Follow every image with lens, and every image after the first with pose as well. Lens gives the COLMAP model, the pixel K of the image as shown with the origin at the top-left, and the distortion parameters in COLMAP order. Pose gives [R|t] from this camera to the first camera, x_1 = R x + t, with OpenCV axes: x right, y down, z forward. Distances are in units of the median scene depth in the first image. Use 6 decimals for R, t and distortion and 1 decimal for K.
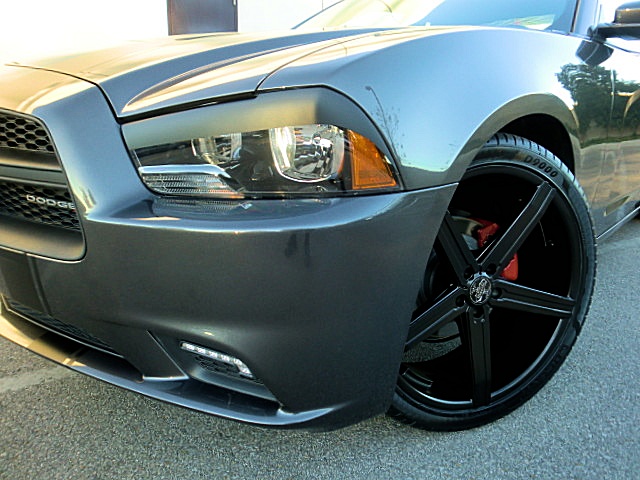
lens RADIAL K [[487.4, 0, 324.2], [0, 487.4, 232.4], [0, 0, 1]] dist [-0.116572, 0.123754]
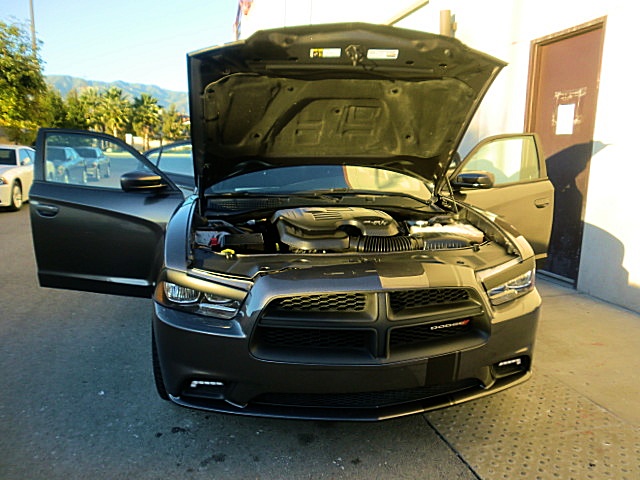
lens RADIAL K [[502.0, 0, 317.1], [0, 502.0, 236.7], [0, 0, 1]] dist [-0.133095, 0.156230]
pose [[0.612436, -0.148700, 0.776409, -2.205439], [0.208221, 0.977811, 0.023028, -0.528546], [-0.762605, 0.147561, 0.629809, 0.036071]]
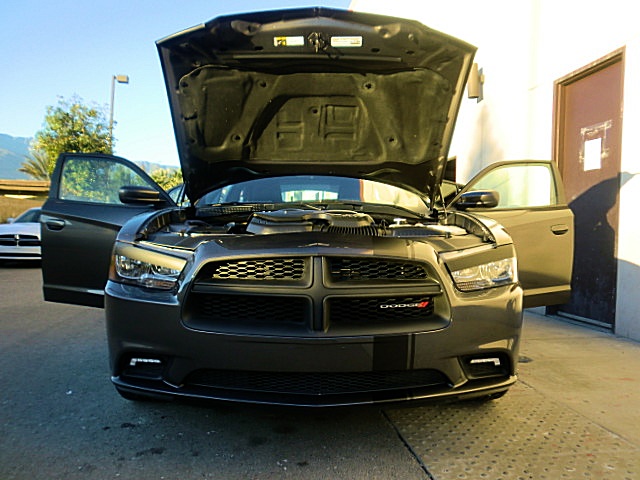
lens RADIAL K [[500.1, 0, 316.5], [0, 500.1, 236.7], [0, 0, 1]] dist [-0.132724, 0.149889]
pose [[0.703299, -0.016799, 0.710695, -1.897682], [0.181831, 0.970717, -0.156993, -0.069257], [-0.687246, 0.239640, 0.685759, -0.123490]]
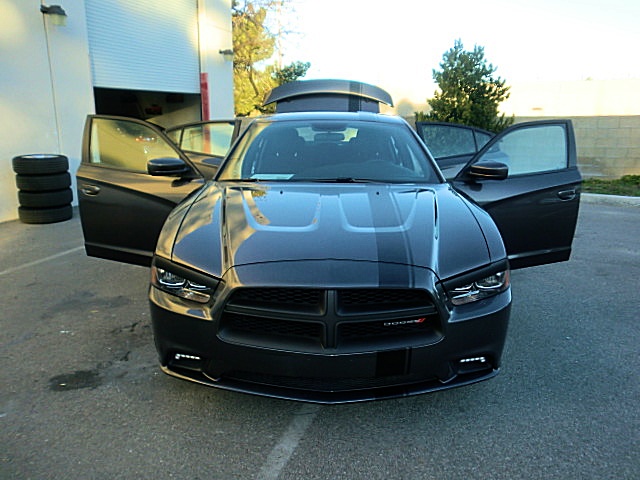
lens RADIAL K [[500.1, 0, 316.5], [0, 500.1, 236.7], [0, 0, 1]] dist [-0.132724, 0.149889]
pose [[0.732364, -0.171949, 0.658845, -1.994822], [0.177815, 0.982311, 0.058712, -0.566694], [-0.657286, 0.074155, 0.749984, -0.394464]]
